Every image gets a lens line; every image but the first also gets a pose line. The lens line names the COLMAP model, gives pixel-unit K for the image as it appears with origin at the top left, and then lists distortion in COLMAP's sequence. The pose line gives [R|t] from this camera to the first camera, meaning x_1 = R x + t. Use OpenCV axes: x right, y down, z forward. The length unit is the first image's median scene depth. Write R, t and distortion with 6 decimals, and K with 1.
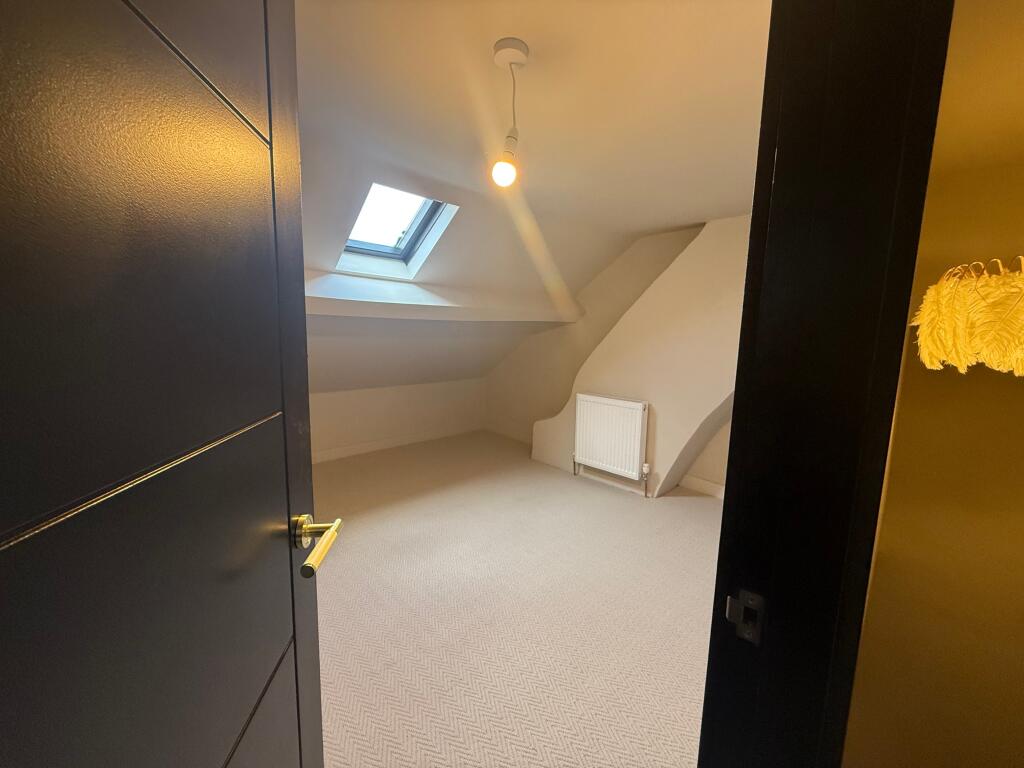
lens RADIAL K [[414.3, 0, 512.0], [0, 414.3, 384.0], [0, 0, 1]] dist [0.000062, 0.000013]
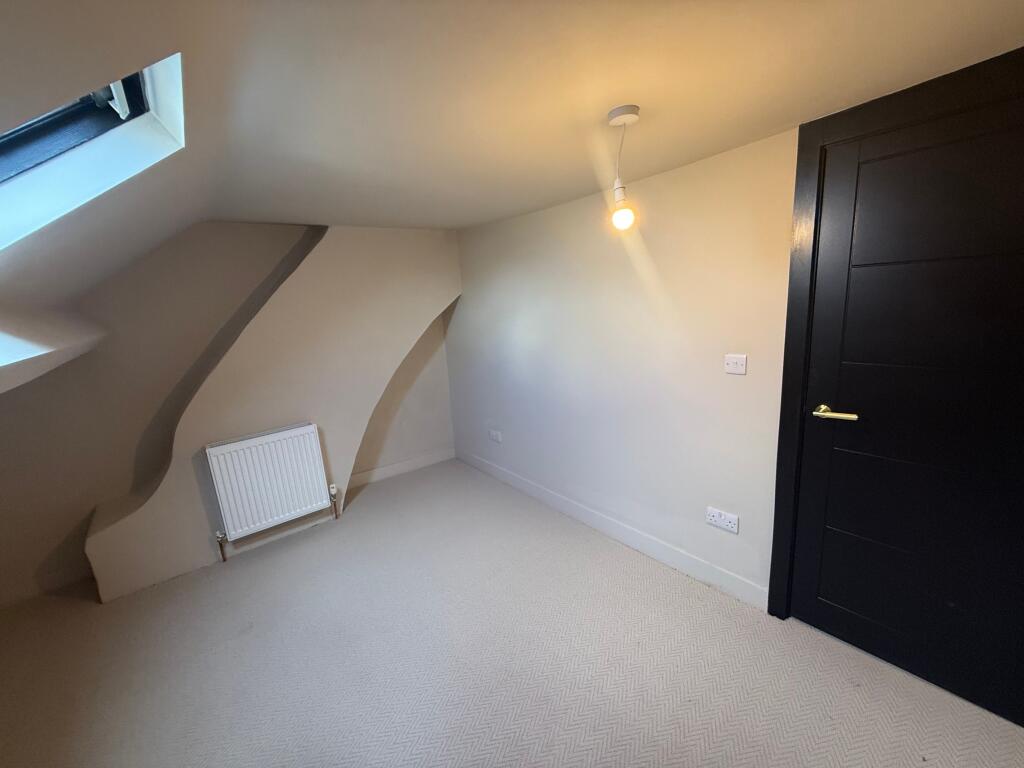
lens RADIAL K [[408.5, 0, 512.0], [0, 408.5, 384.0], [0, 0, 1]] dist [-0.000015, 0.000013]
pose [[0.114954, -0.241698, 0.963518, -0.422298], [0.212235, 0.953528, 0.213871, -0.120680], [-0.970434, 0.179907, 0.160909, 0.402482]]
